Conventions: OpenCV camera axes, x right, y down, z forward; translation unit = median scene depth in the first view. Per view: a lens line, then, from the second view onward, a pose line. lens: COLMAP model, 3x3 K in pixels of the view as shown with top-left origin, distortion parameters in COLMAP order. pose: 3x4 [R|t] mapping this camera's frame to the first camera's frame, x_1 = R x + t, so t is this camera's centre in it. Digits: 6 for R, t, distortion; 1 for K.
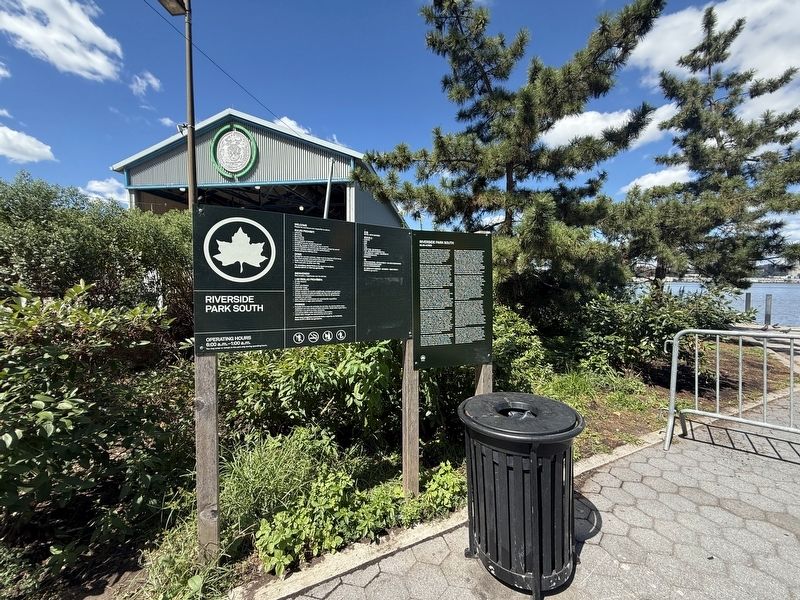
lens RADIAL K [[320.7, 0, 399.0], [0, 320.7, 303.0], [0, 0, 1]] dist [0.002332, 0.000078]
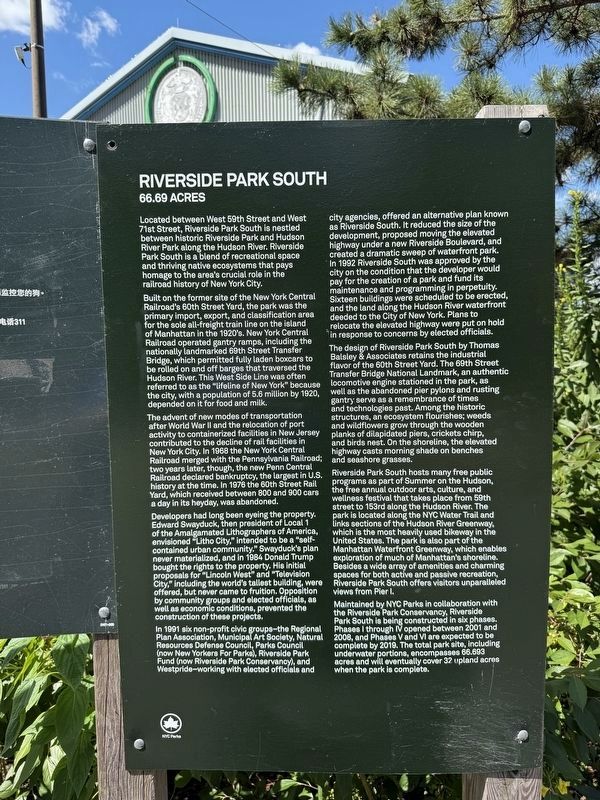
lens RADIAL K [[568.7, 0, 300.3], [0, 568.7, 395.1], [0, 0, 1]] dist [0.004321, -0.011442]
pose [[0.943486, 0.029724, -0.330078, 0.272333], [-0.013092, 0.998535, 0.052497, -0.072437], [0.331155, -0.045209, 0.942493, 0.656815]]
